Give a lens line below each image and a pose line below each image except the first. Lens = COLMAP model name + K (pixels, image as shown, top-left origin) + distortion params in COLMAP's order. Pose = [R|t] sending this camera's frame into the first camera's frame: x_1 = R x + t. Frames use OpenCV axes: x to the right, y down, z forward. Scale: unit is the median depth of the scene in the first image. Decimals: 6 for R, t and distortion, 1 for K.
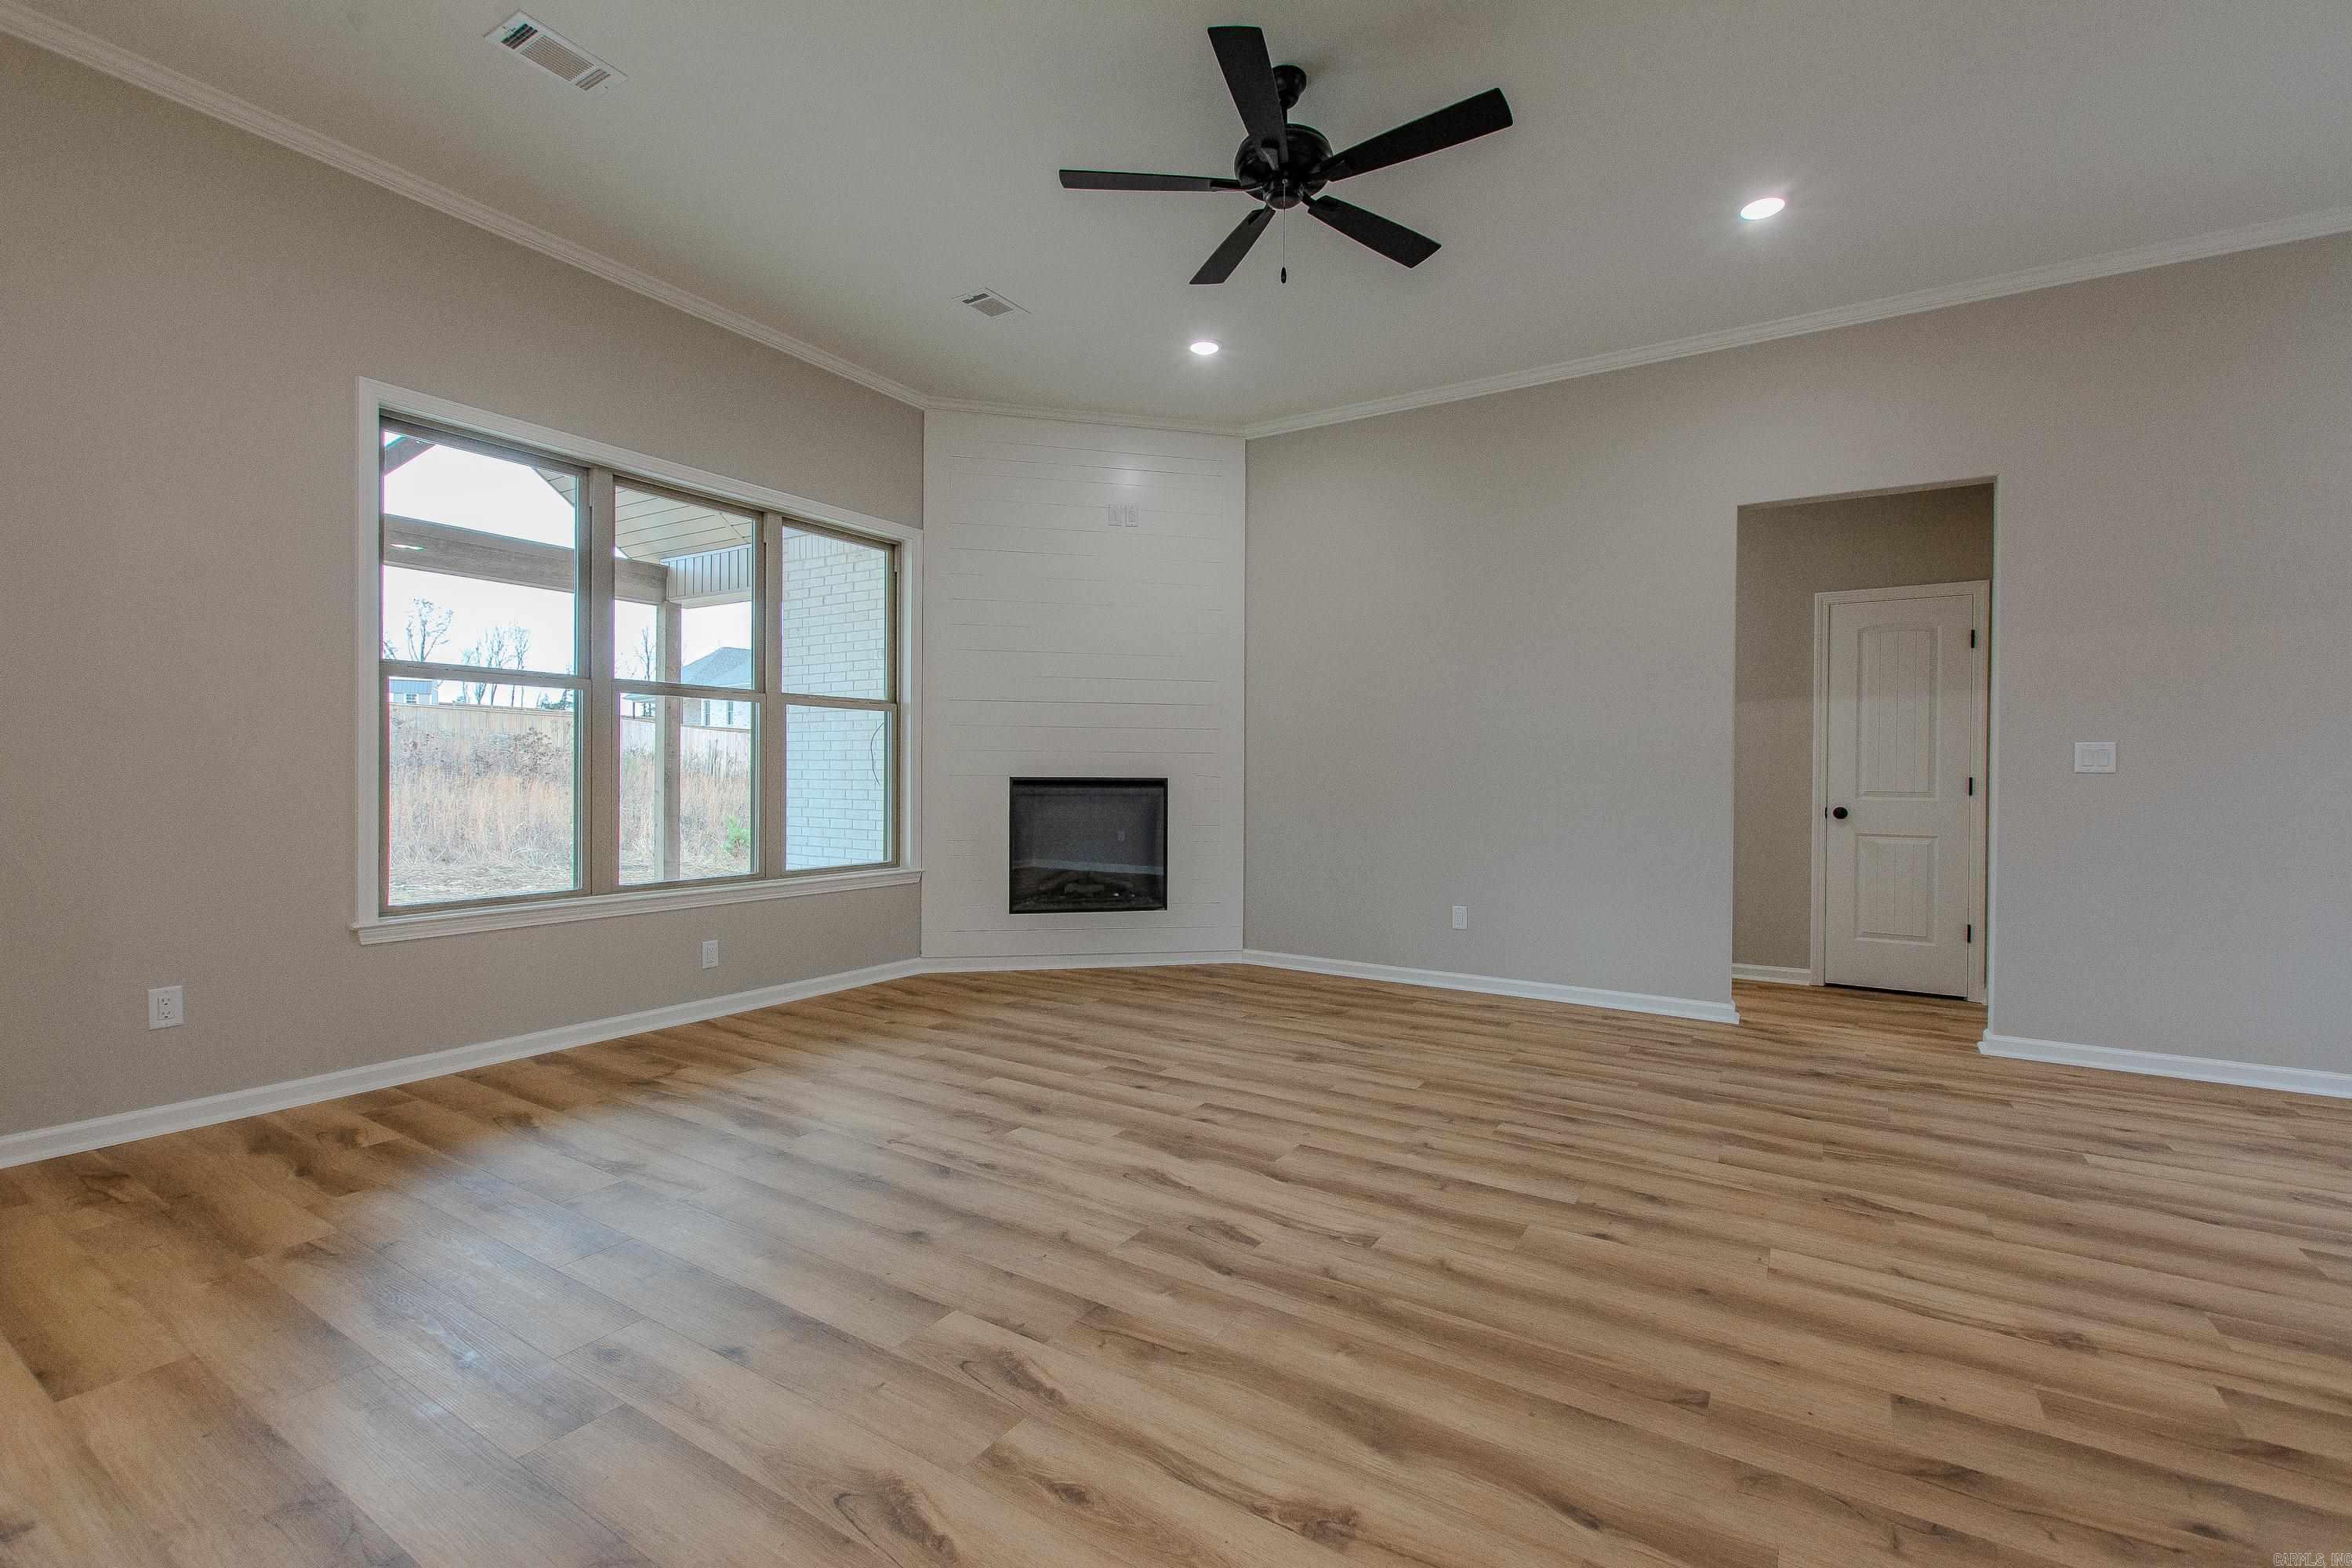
lens RADIAL K [[1021.6, 0, 1186.8], [0, 1021.6, 781.3], [0, 0, 1]] dist [0.002947, -0.001699]
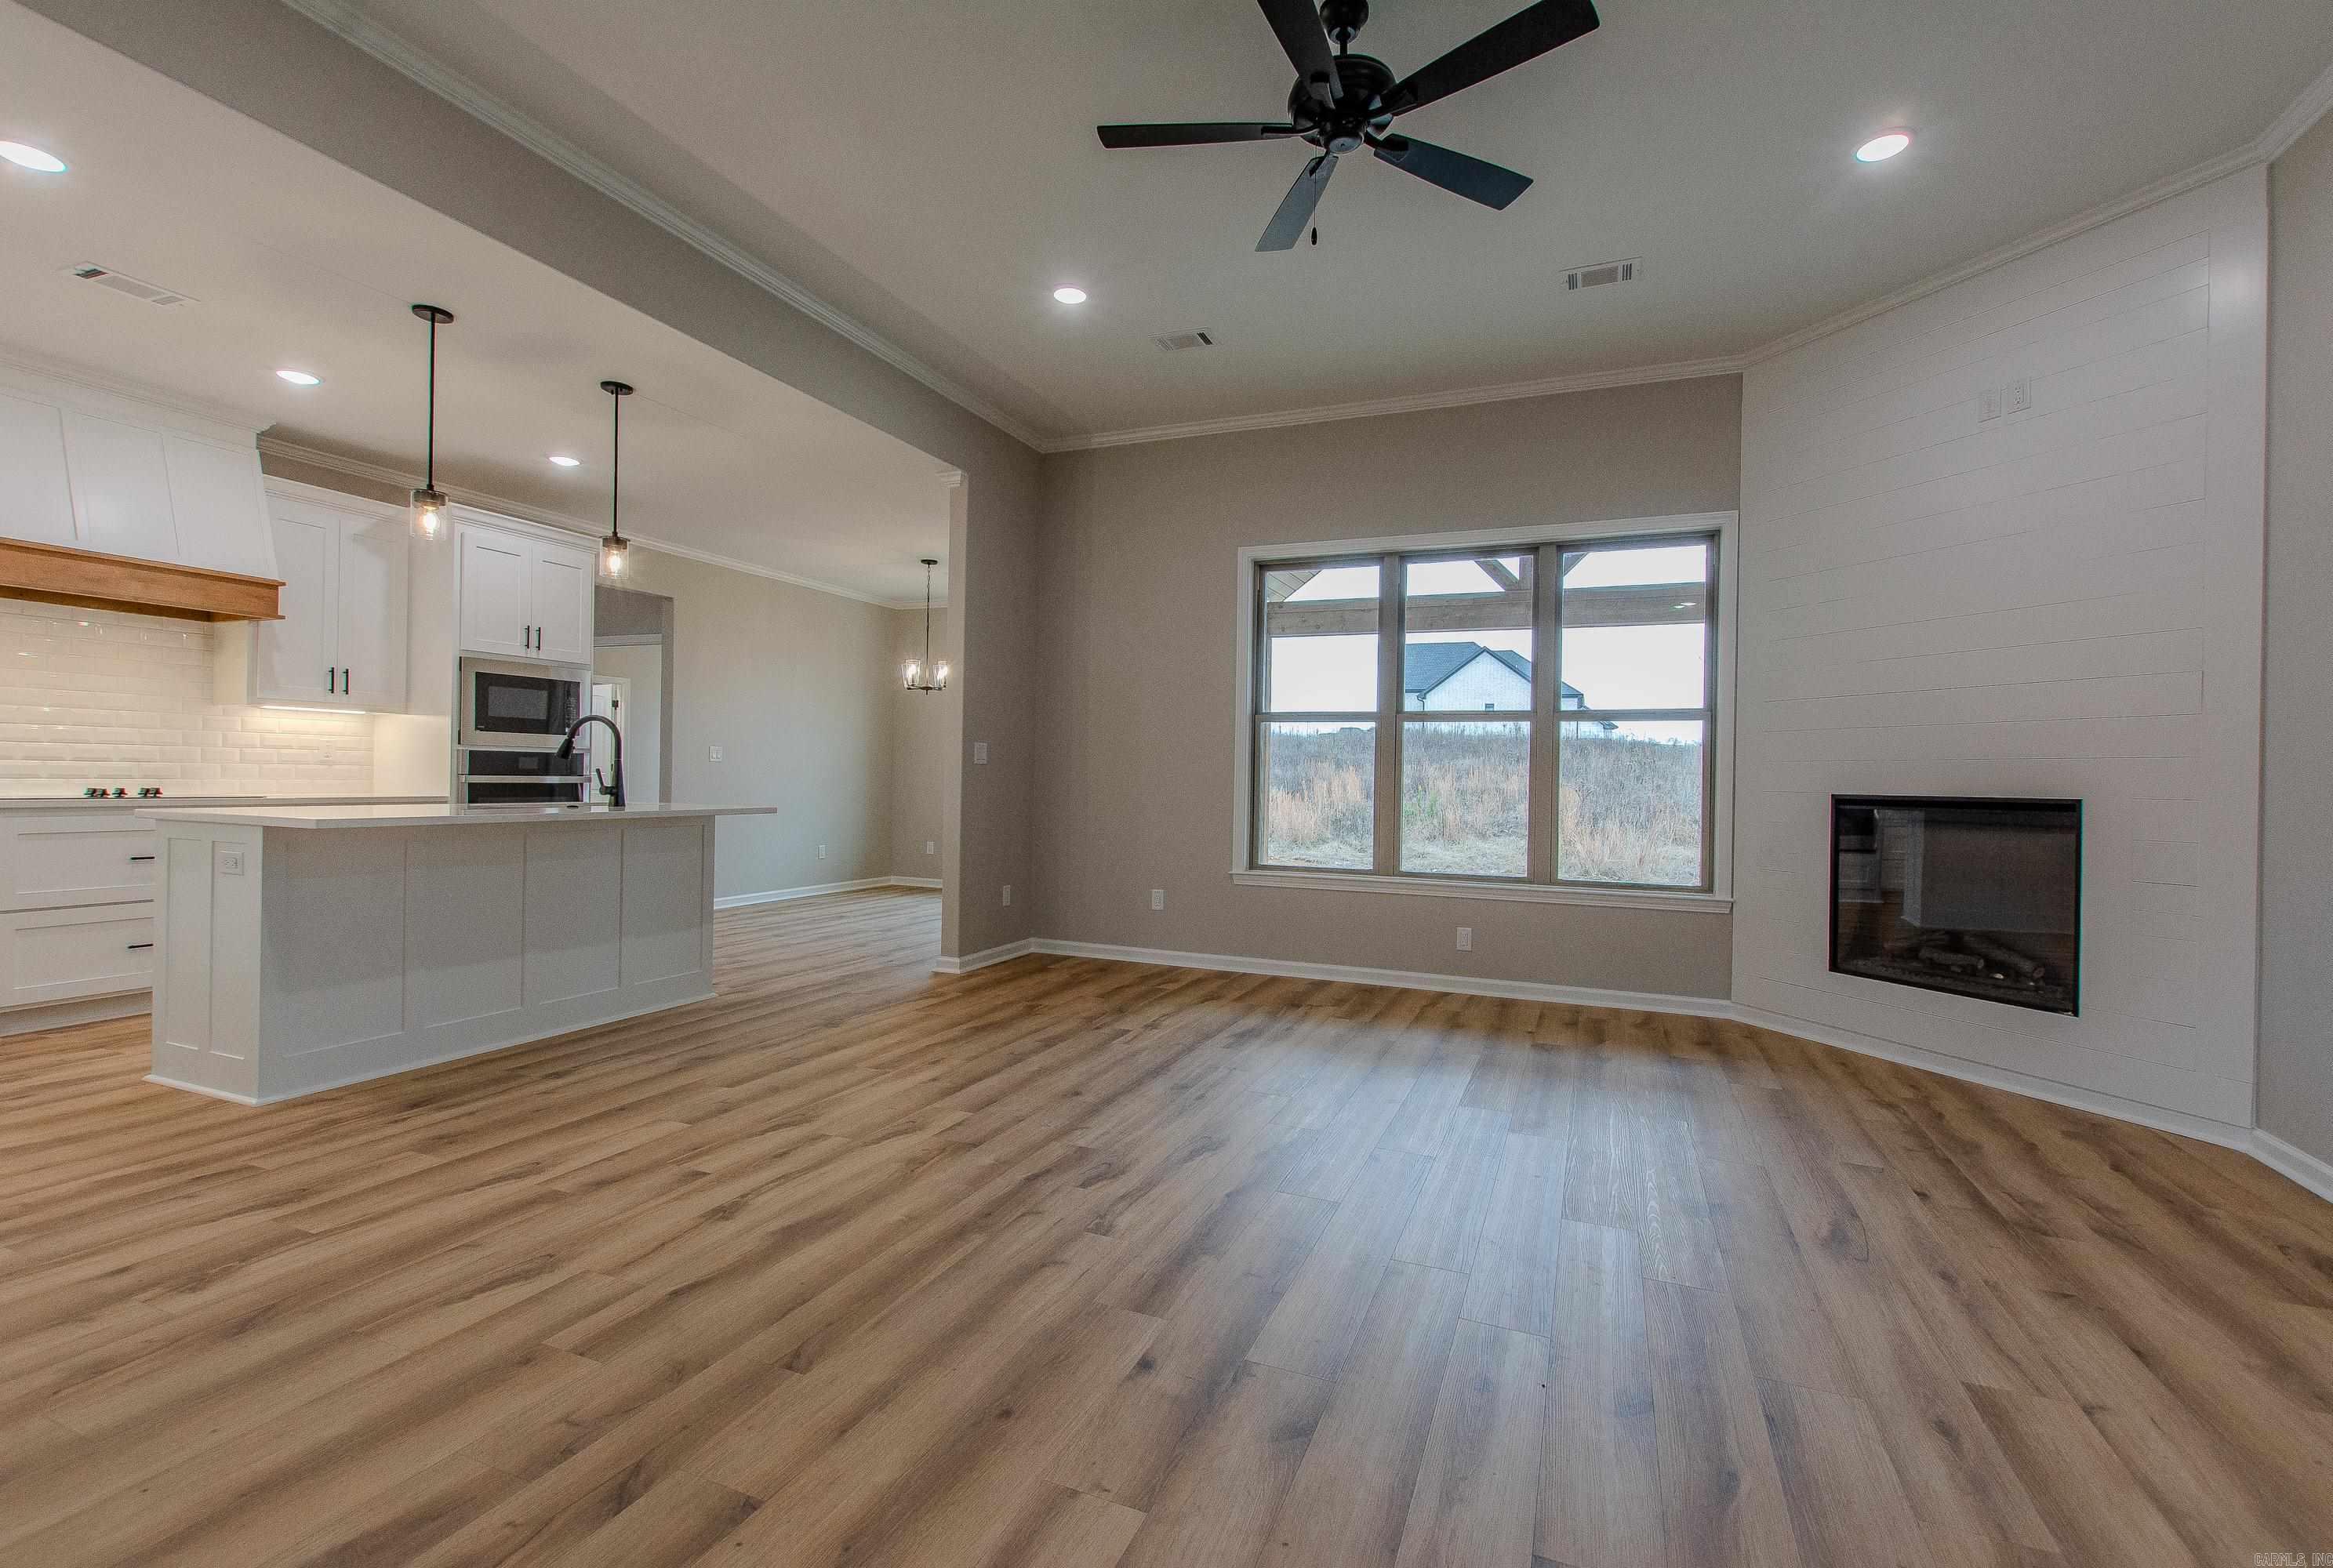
lens RADIAL K [[1021.4, 0, 1185.7], [0, 1021.4, 781.3], [0, 0, 1]] dist [0.000132, 0.000156]
pose [[0.168011, -0.002924, -0.985781, 0.935766], [-0.024092, 0.999685, -0.007072, 0.005762], [0.985491, 0.024937, 0.167887, 0.706751]]
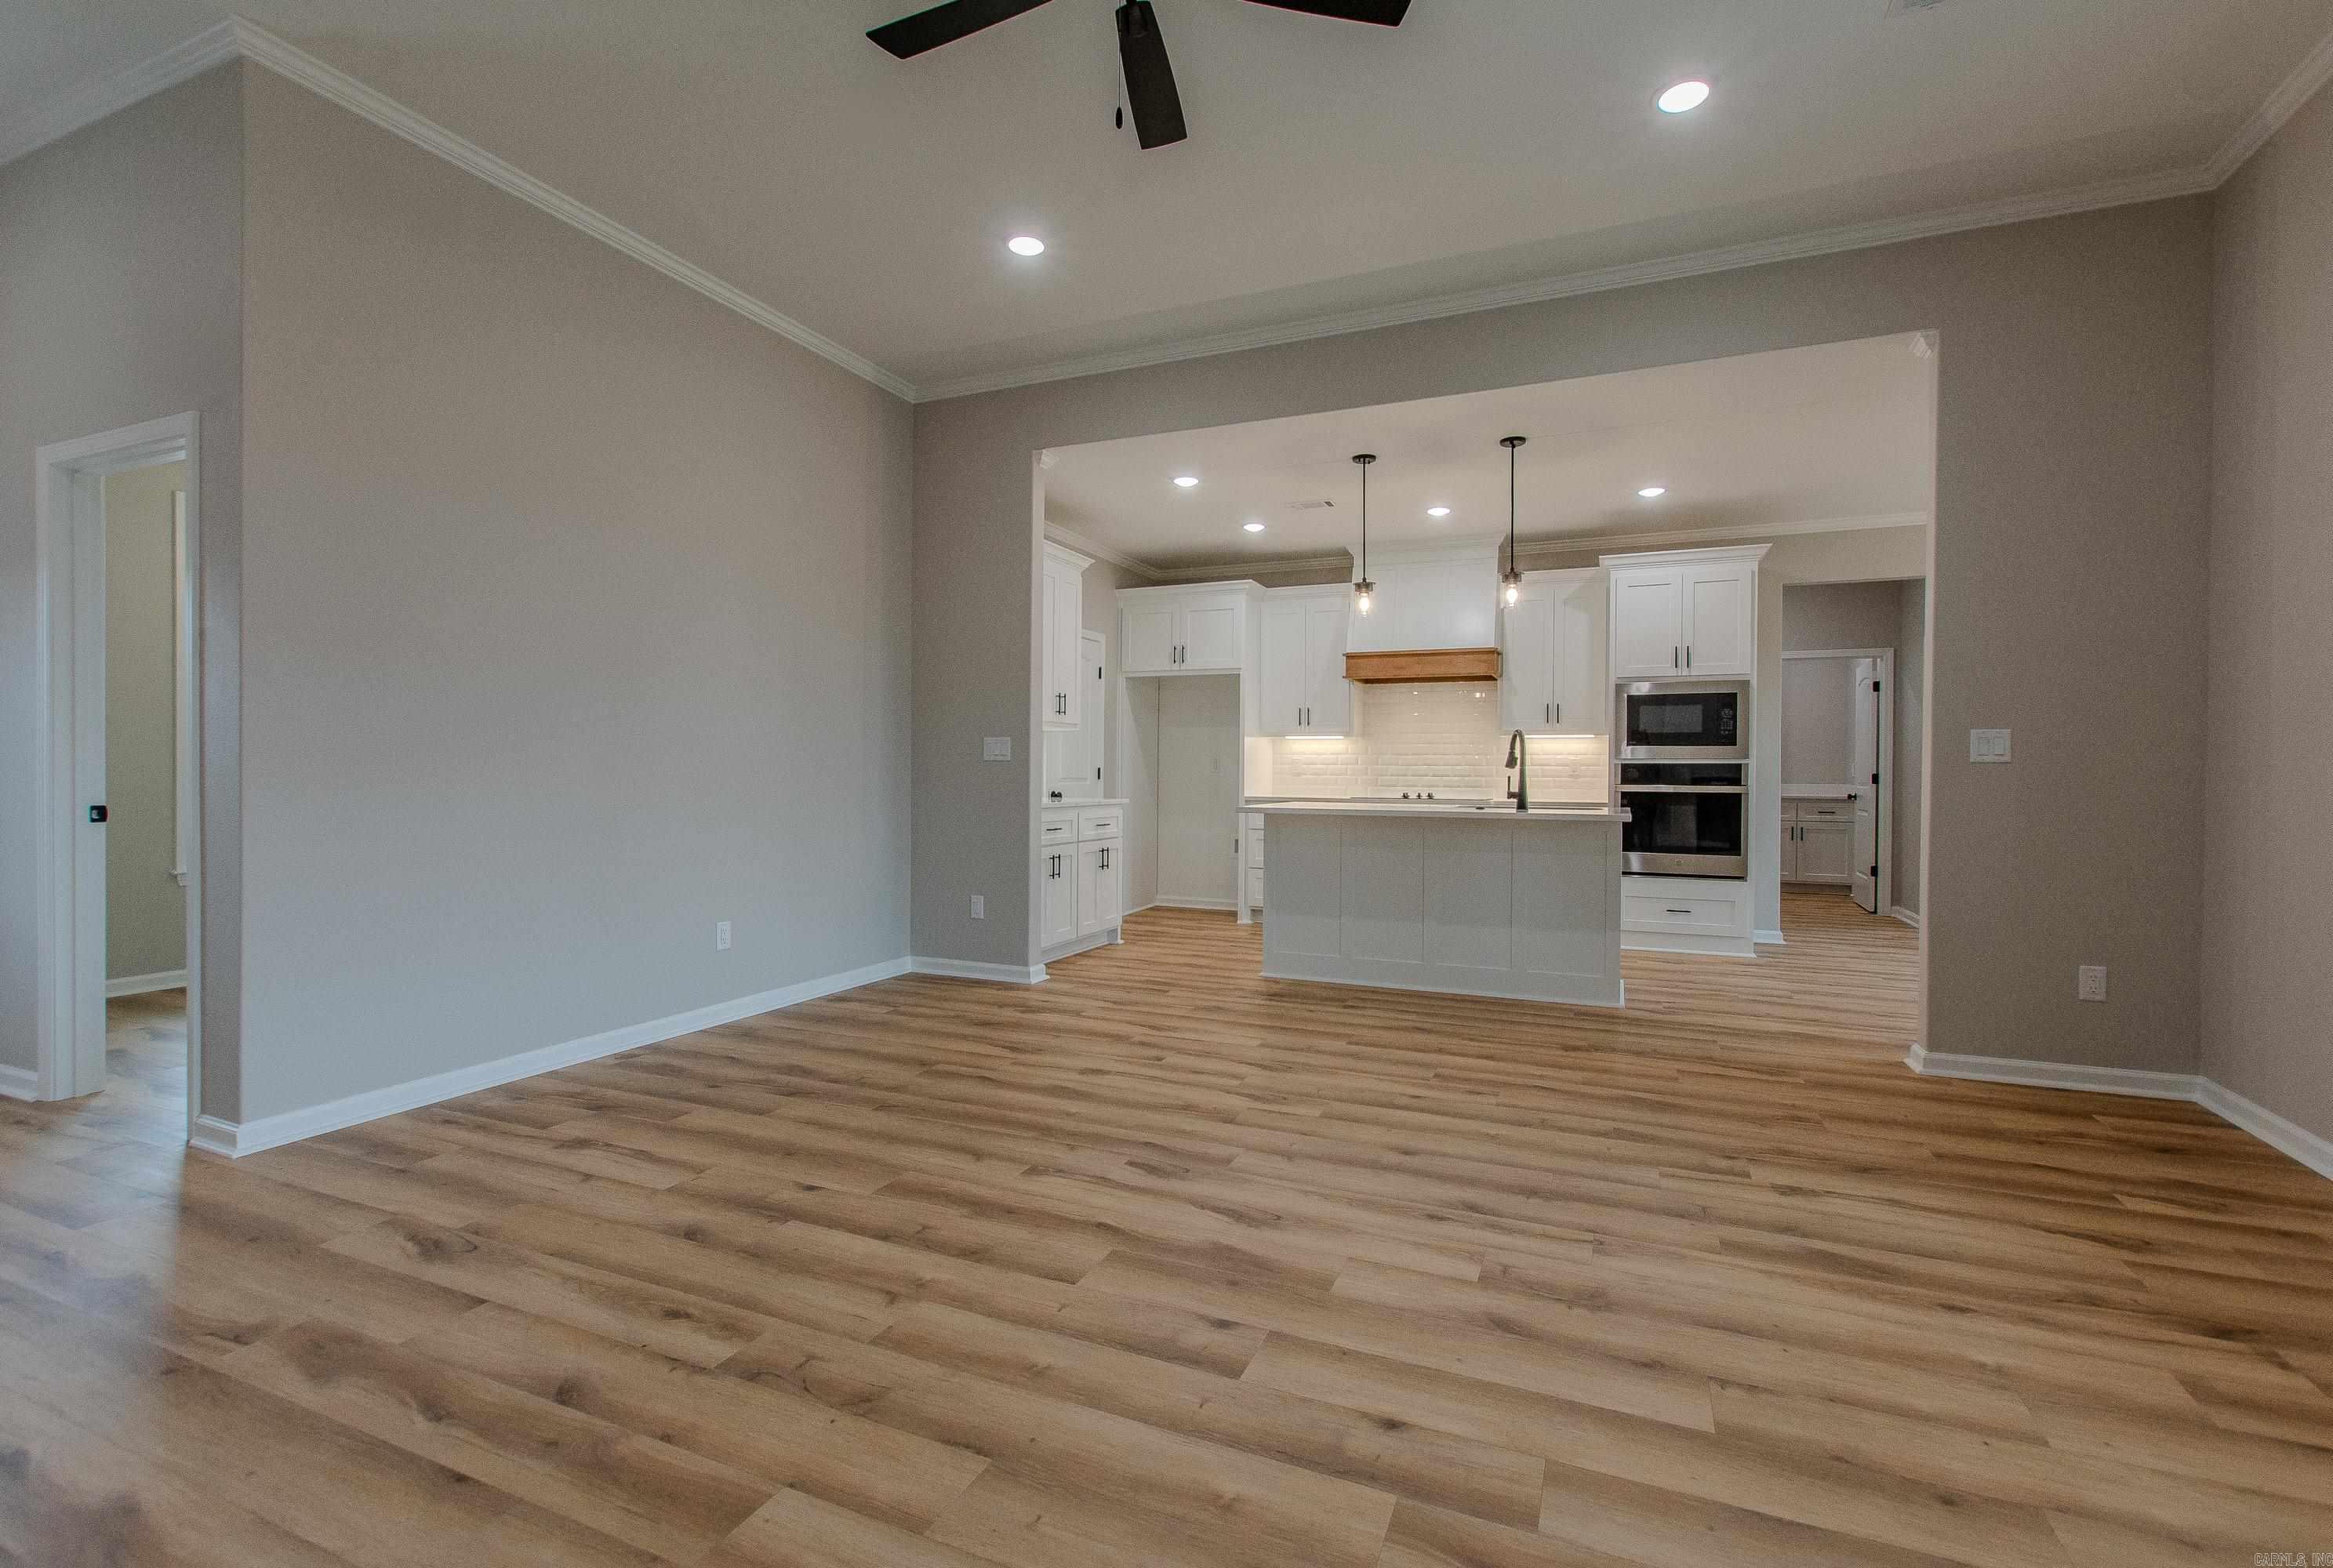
lens RADIAL K [[1021.4, 0, 1183.2], [0, 1021.4, 775.5], [0, 0, 1]] dist [0.000132, 0.000156]
pose [[-0.988508, -0.016075, -0.150309, 0.147710], [-0.017490, 0.999814, 0.008098, -0.007324], [0.150151, 0.010634, -0.988606, 1.691915]]
